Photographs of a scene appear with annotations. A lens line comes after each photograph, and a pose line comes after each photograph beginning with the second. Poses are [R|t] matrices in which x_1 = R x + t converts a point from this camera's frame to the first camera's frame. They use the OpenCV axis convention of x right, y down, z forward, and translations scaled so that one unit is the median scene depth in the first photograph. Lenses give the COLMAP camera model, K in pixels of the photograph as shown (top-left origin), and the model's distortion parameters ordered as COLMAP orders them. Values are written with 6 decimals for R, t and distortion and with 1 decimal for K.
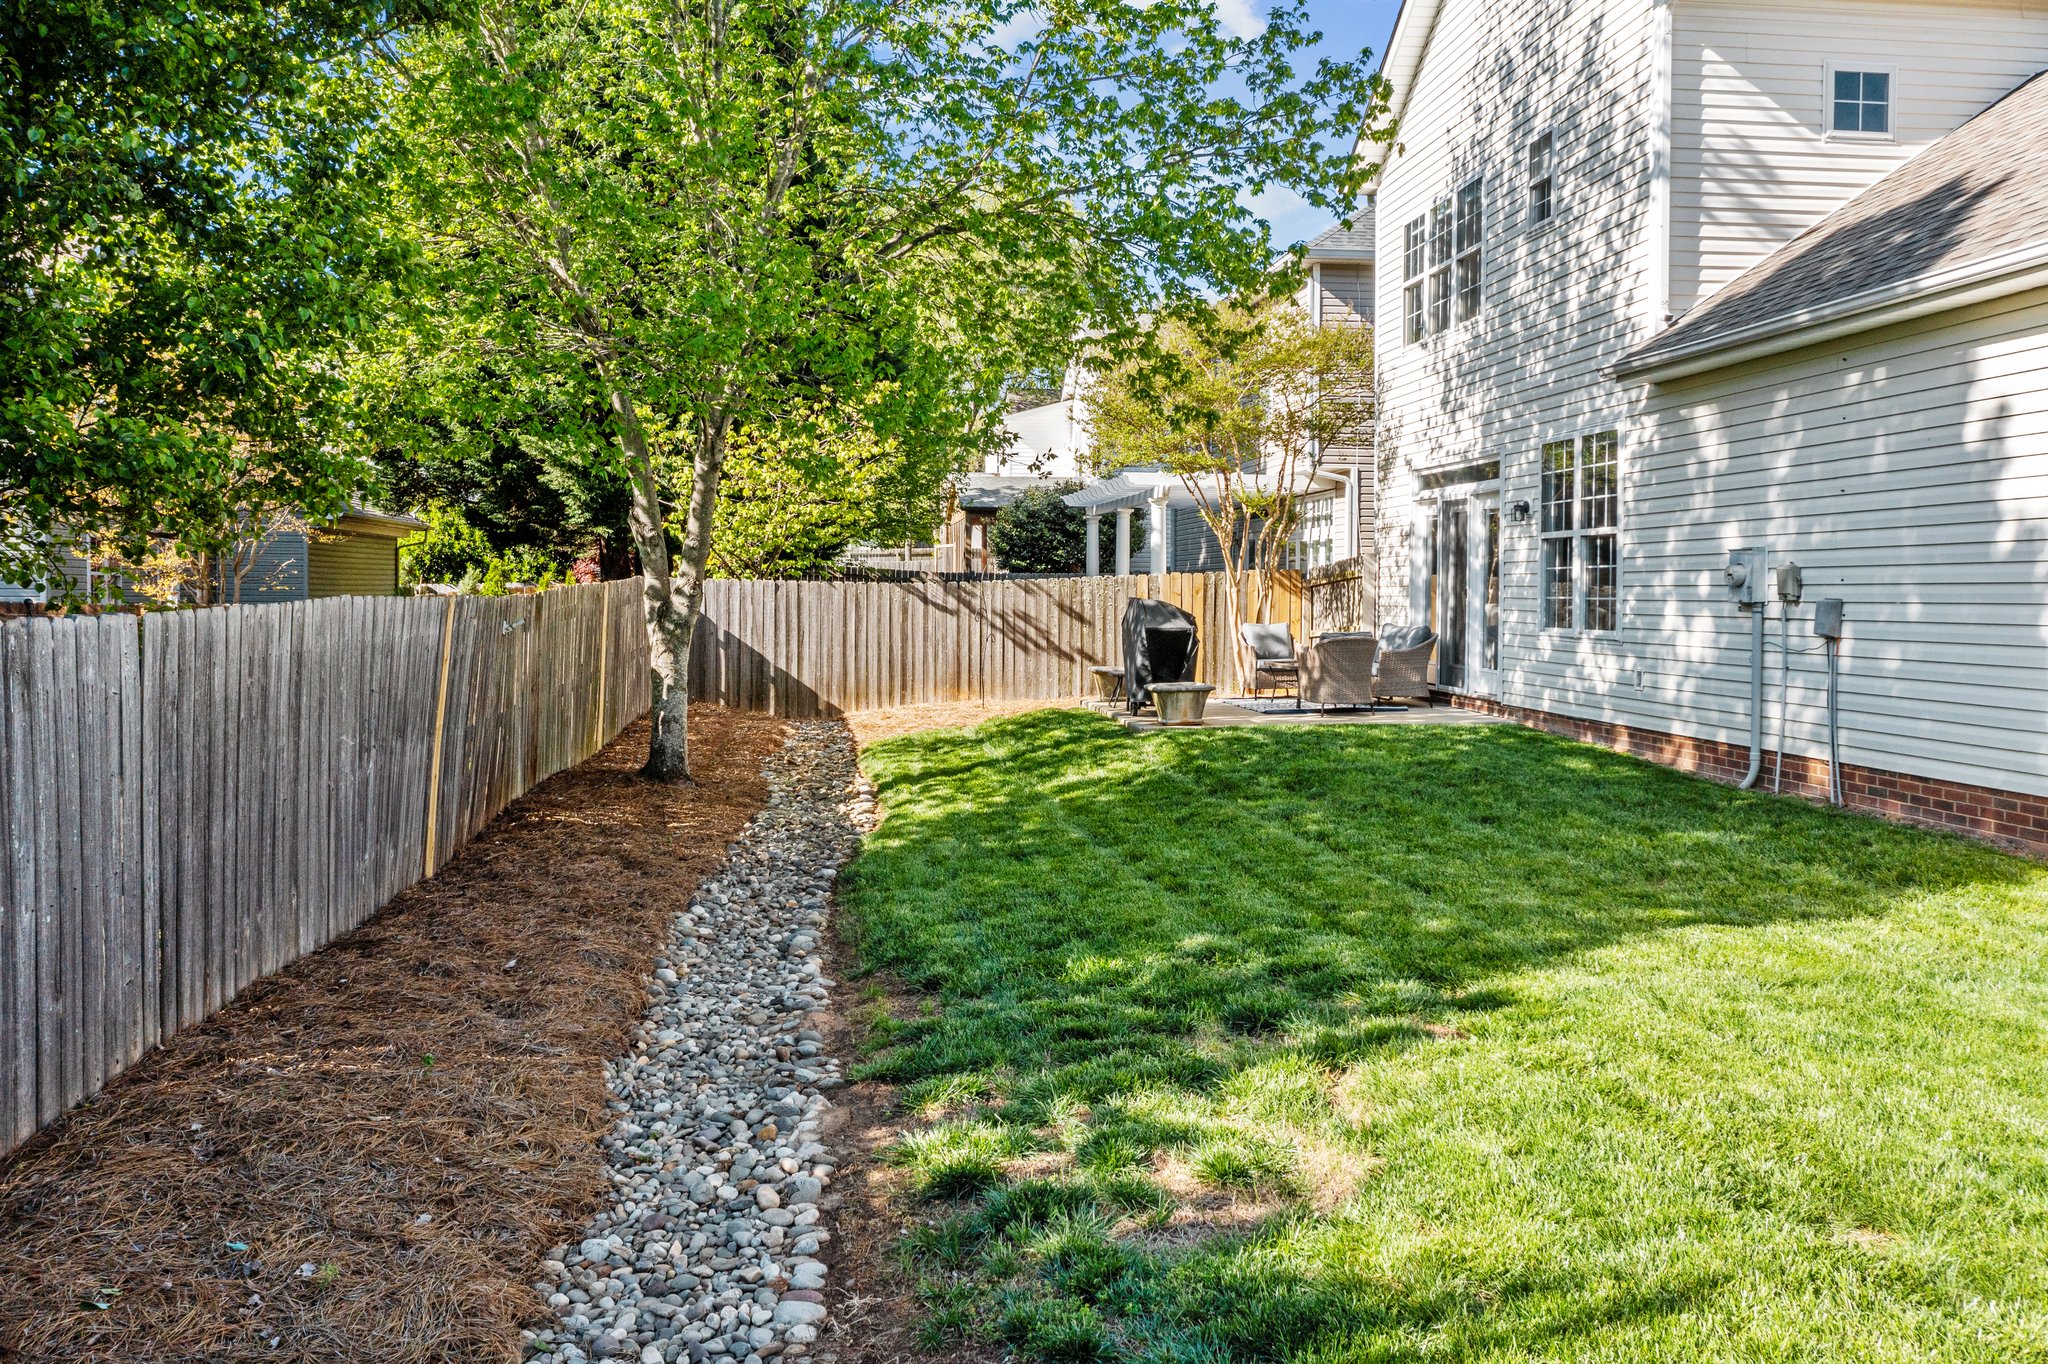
lens RADIAL K [[1652.1, 0, 1024.0], [0, 1652.1, 590.6], [0, 0, 1]] dist [-0.018666, -0.000546]
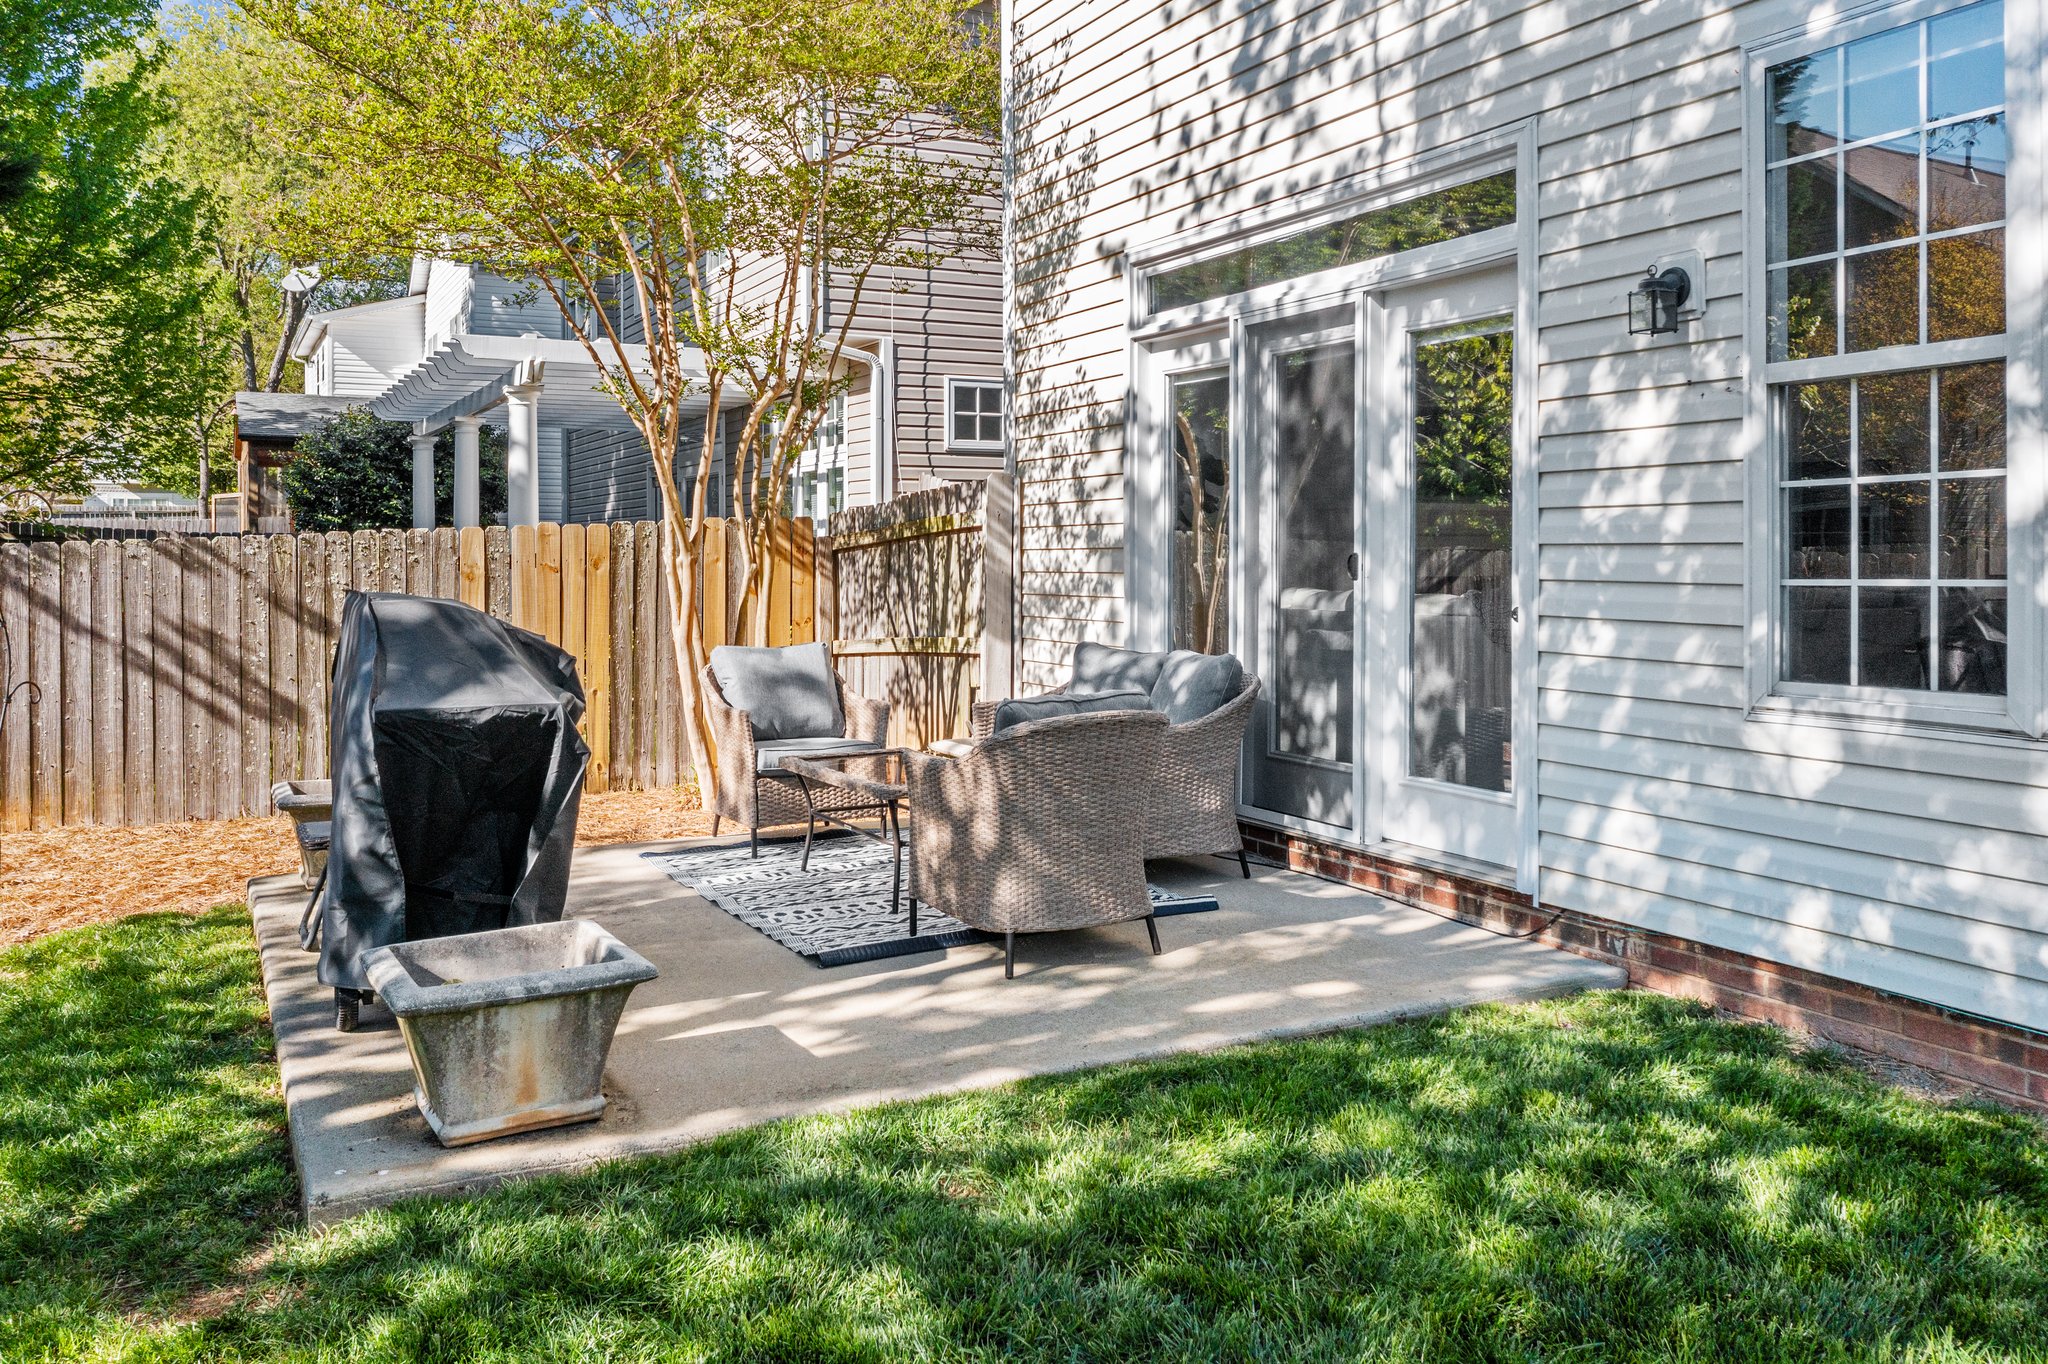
lens RADIAL K [[1652.1, 0, 1024.0], [0, 1652.1, 590.6], [0, 0, 1]] dist [-0.018666, -0.000546]
pose [[0.938940, -0.011860, 0.343876, 0.077926], [0.004969, 0.999769, 0.020913, -0.000975], [-0.344045, -0.017927, 0.938782, 0.702667]]
